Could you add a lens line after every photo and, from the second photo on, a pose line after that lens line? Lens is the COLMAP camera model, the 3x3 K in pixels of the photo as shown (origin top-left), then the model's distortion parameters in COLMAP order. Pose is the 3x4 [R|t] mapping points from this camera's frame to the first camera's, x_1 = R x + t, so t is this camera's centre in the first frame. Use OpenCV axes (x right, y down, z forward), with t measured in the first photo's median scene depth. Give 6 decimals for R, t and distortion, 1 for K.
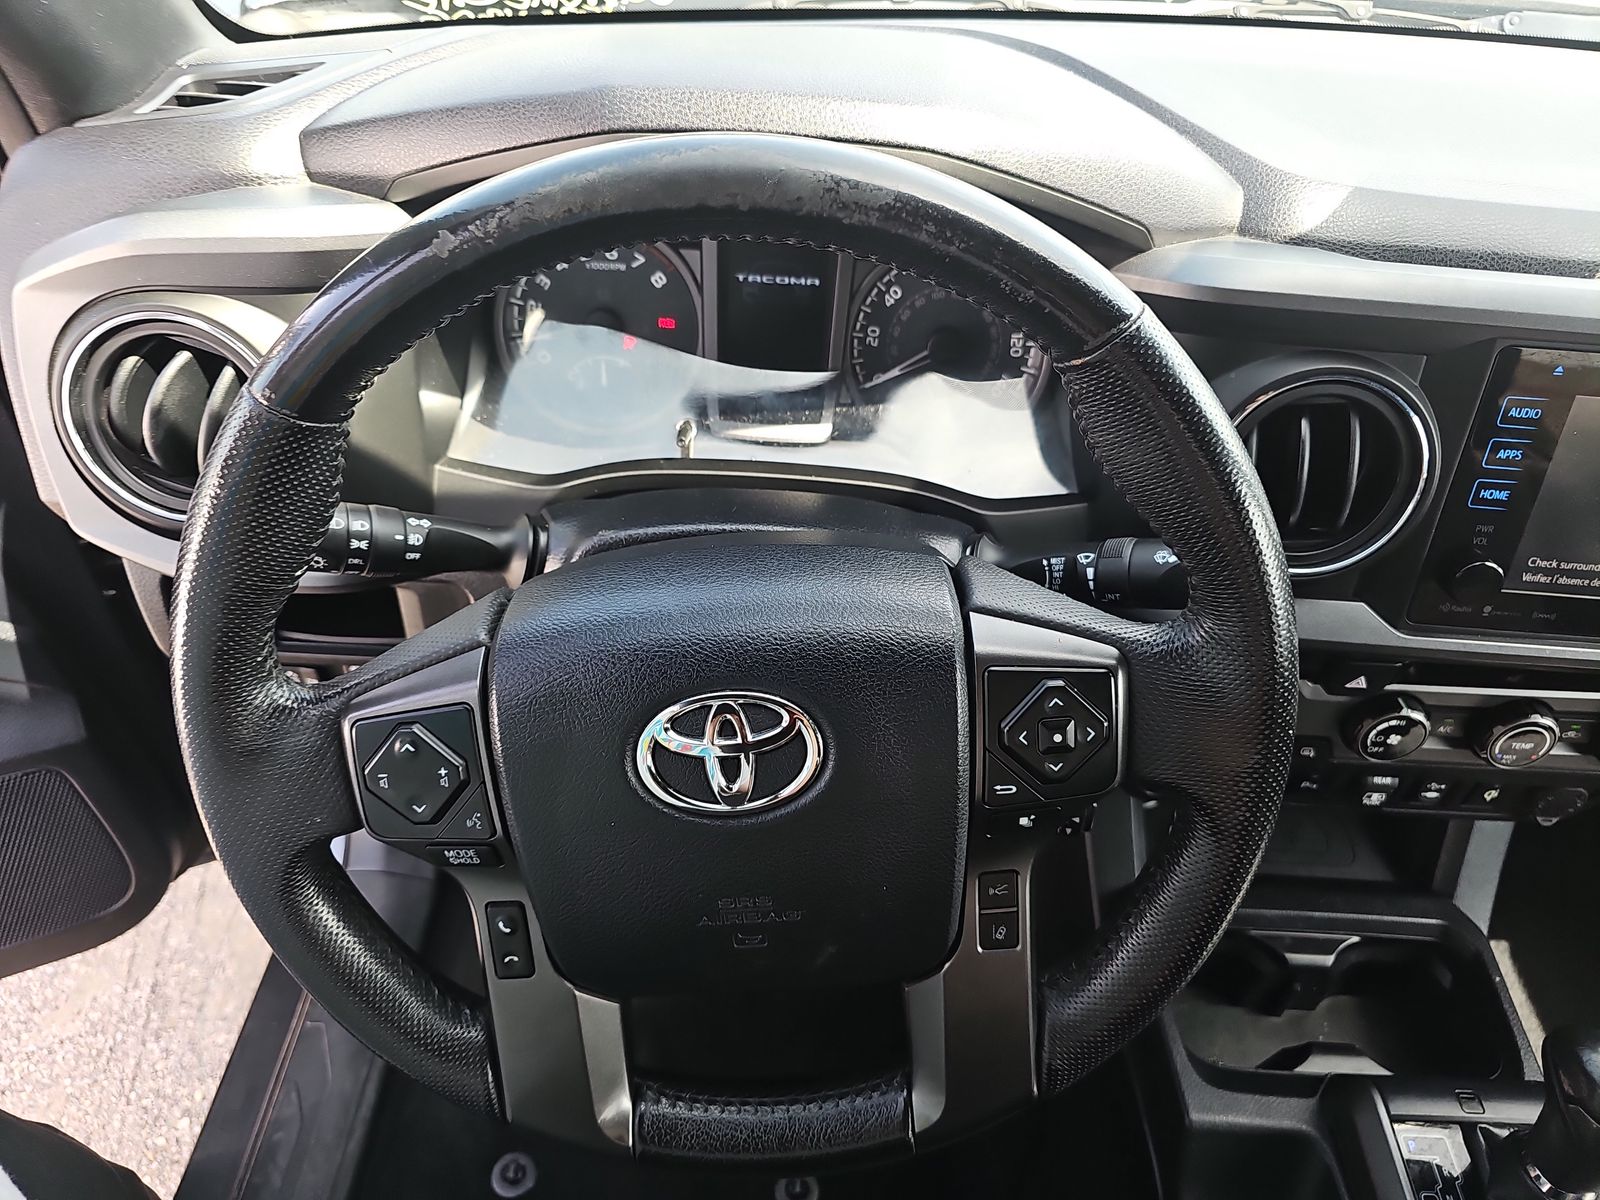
lens RADIAL K [[1096.2, 0, 801.9], [0, 1096.2, 603.8], [0, 0, 1]] dist [0.028386, -0.020442]
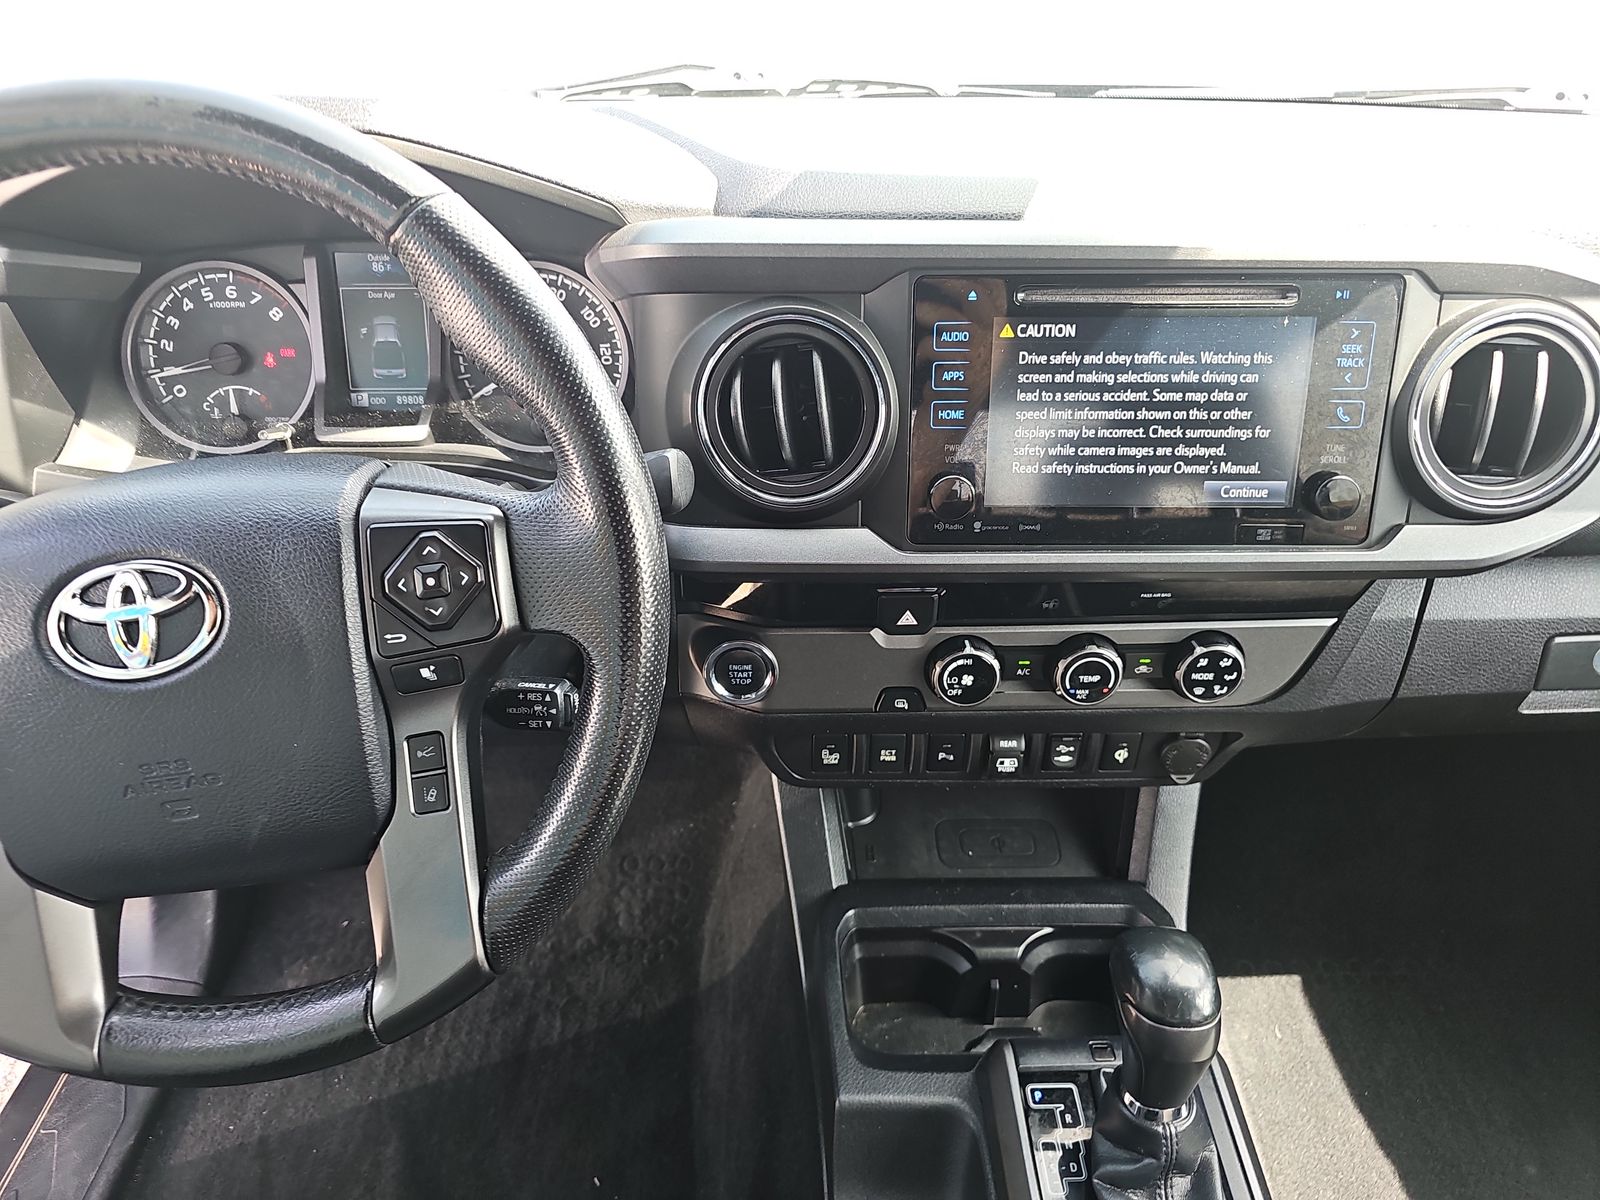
lens RADIAL K [[1096.2, 0, 811.9], [0, 1096.2, 602.0], [0, 0, 1]] dist [0.028386, -0.020442]
pose [[0.997879, -0.063918, 0.012363, 0.383530], [0.065102, 0.980507, -0.185386, 0.237593], [-0.000273, 0.185798, 0.982588, -0.048878]]
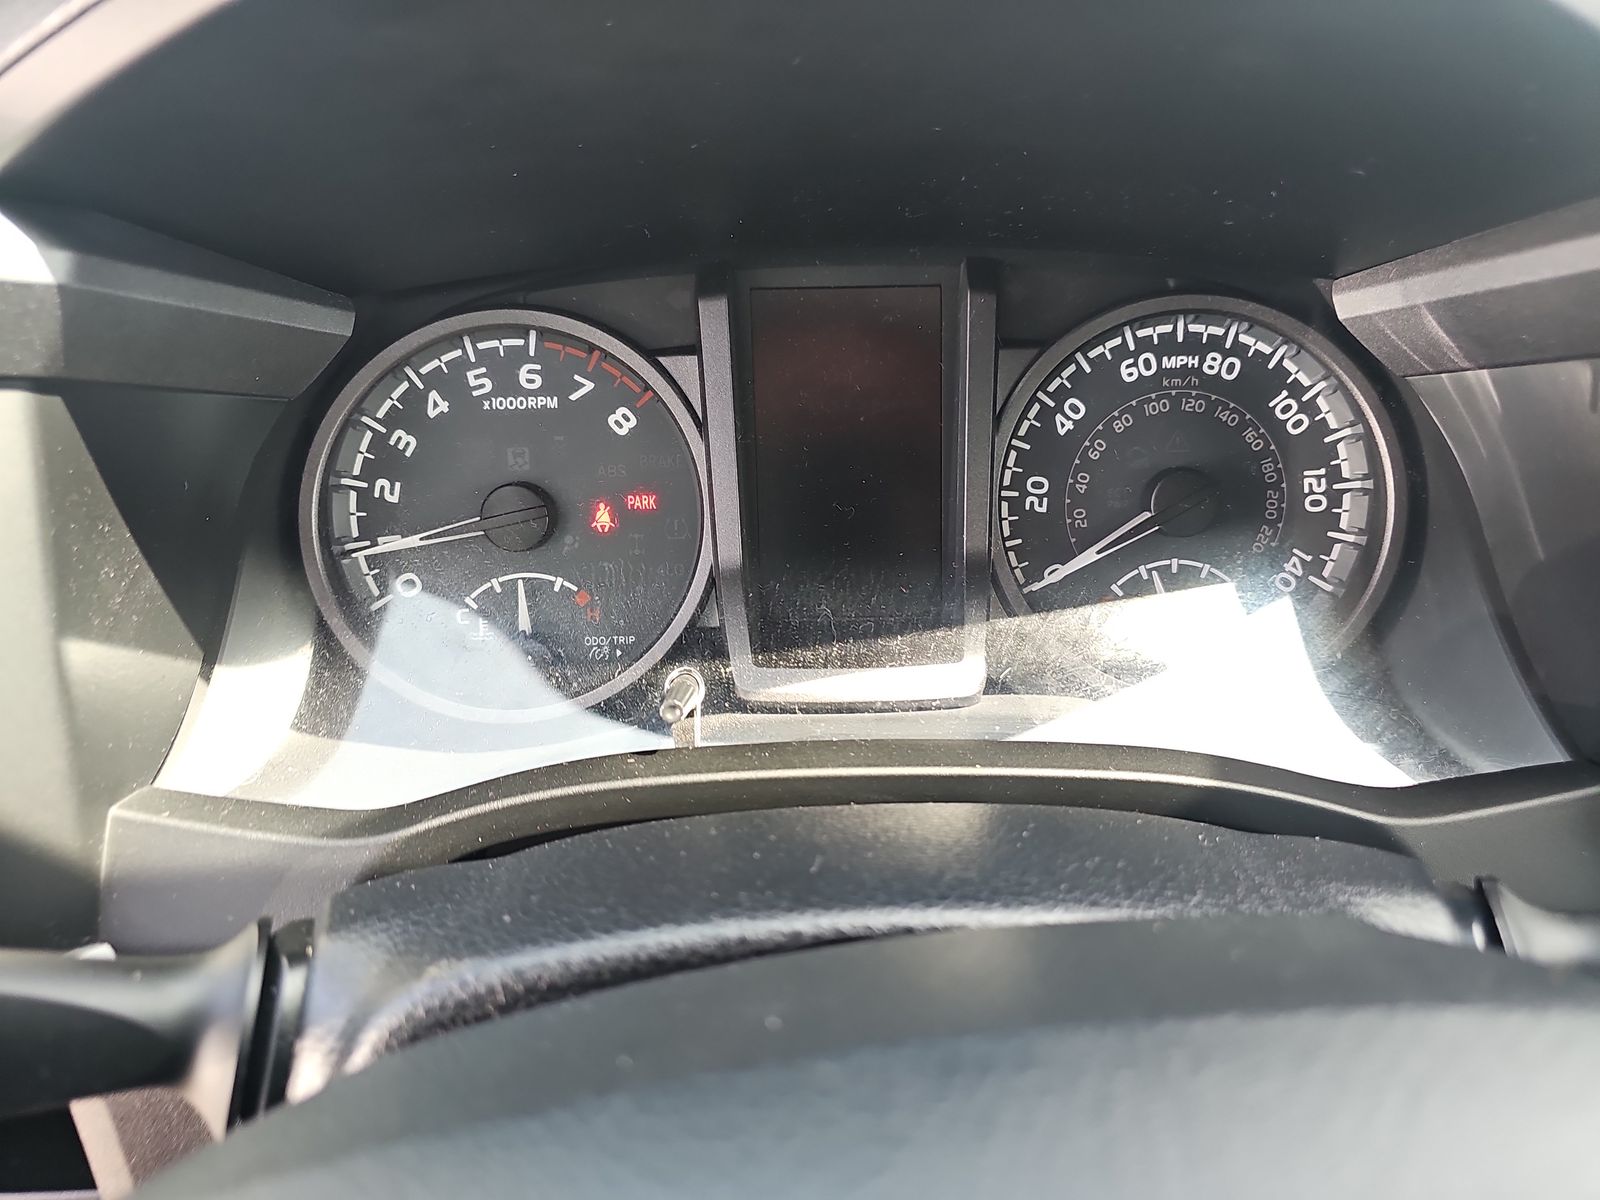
lens RADIAL K [[1096.2, 0, 803.5], [0, 1096.2, 615.0], [0, 0, 1]] dist [0.028386, -0.020442]
pose [[0.997077, -0.076393, 0.001543, -0.052020], [0.073755, 0.956968, -0.280664, -0.052697], [0.019964, 0.279957, 0.959805, 0.527842]]
